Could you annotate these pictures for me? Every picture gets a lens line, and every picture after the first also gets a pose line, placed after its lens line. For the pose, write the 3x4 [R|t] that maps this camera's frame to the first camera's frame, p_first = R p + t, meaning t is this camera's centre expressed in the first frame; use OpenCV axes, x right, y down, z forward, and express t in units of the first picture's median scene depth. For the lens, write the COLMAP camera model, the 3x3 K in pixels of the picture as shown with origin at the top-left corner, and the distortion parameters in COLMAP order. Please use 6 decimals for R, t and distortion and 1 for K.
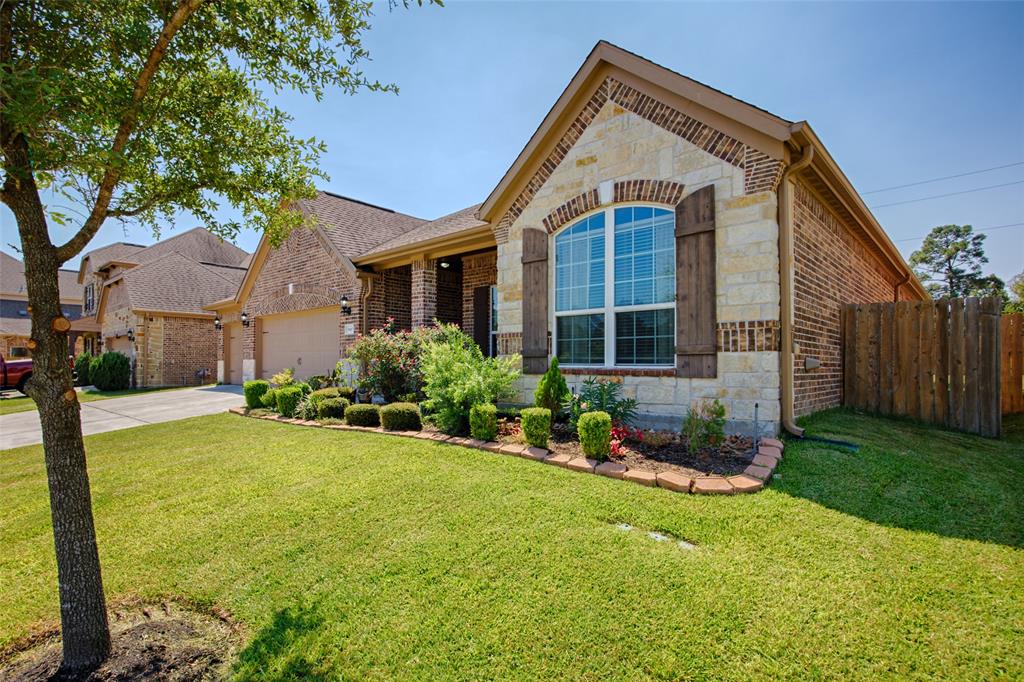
lens RADIAL K [[508.8, 0, 512.0], [0, 508.8, 341.0], [0, 0, 1]] dist [-0.000576, -0.000029]
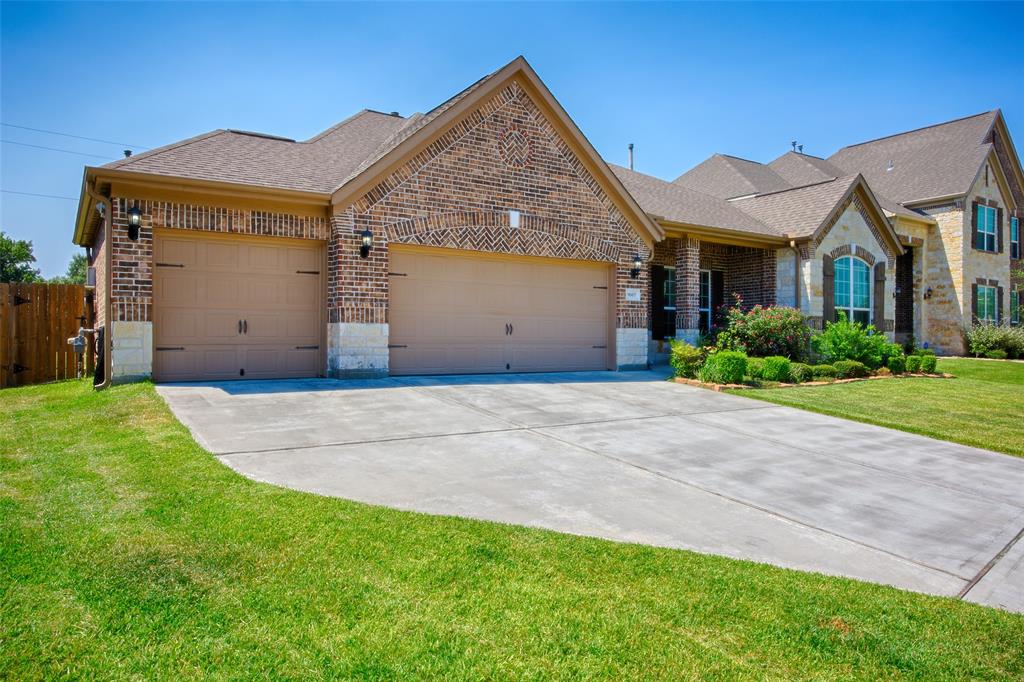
lens RADIAL K [[694.2, 0, 512.0], [0, 694.2, 341.0], [0, 0, 1]] dist [0.000796, 0.000242]
pose [[0.242934, -0.001799, 0.970041, -2.428316], [-0.049171, 0.998690, 0.014166, 0.080226], [-0.968796, -0.051139, 0.242527, 1.430599]]
